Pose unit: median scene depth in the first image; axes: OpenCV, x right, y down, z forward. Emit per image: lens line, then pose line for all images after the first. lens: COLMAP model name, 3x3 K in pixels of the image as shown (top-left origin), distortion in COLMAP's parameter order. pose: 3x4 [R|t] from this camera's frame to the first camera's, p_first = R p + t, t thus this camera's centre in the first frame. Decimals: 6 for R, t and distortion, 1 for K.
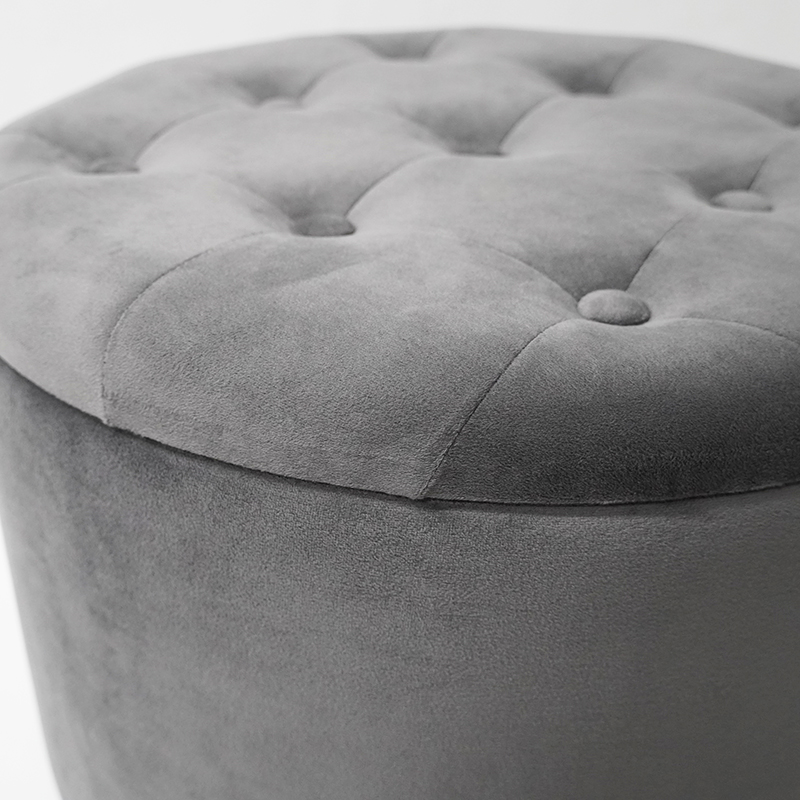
lens RADIAL K [[1192.7, 0, 400.9], [0, 1192.7, 405.9], [0, 0, 1]] dist [0.028277, 0.000000]
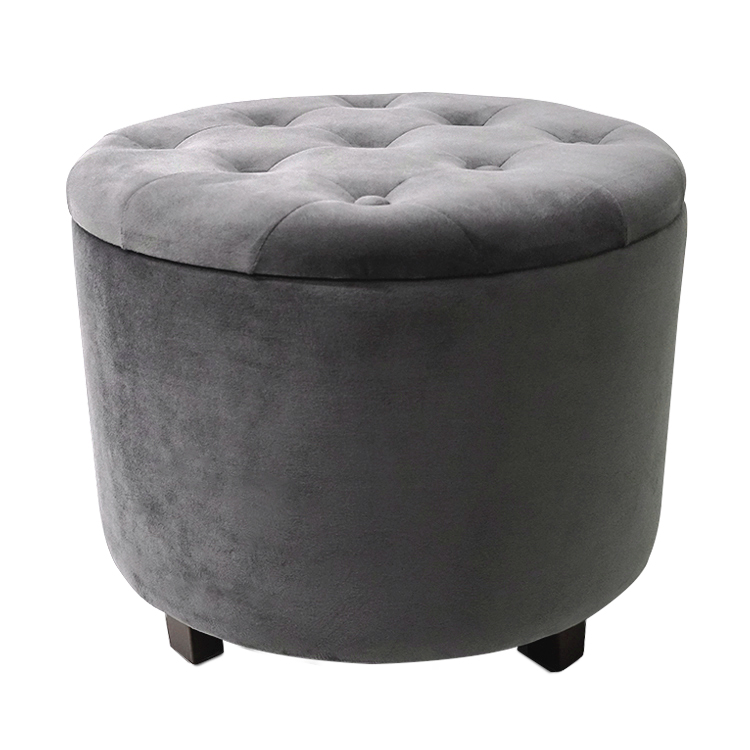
lens RADIAL K [[1348.2, 0, 371.9], [0, 1348.2, 372.3], [0, 0, 1]] dist [0.040505, 0.000000]
pose [[0.981491, 0.048955, -0.185145, 0.632882], [-0.076130, 0.986842, -0.142644, 0.537708], [0.175726, 0.154099, 0.972303, -1.188647]]
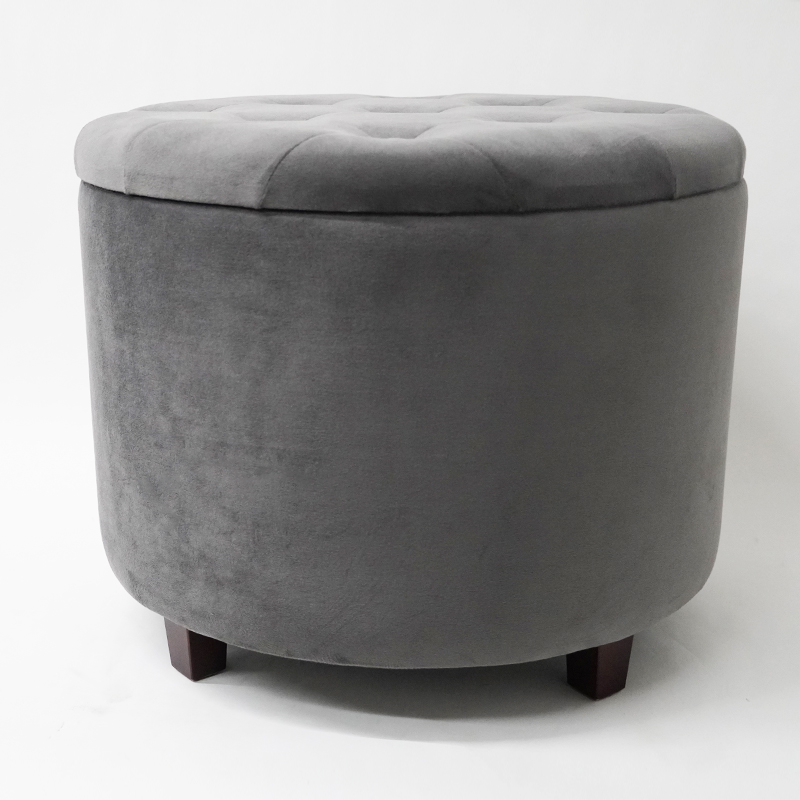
lens RADIAL K [[1438.1, 0, 389.9], [0, 1438.1, 397.9], [0, 0, 1]] dist [0.040505, 0.000000]
pose [[0.971094, 0.052862, -0.232770, 0.730625], [-0.109813, 0.964784, -0.239026, 0.850753], [0.211938, 0.257677, 0.942701, -1.015996]]
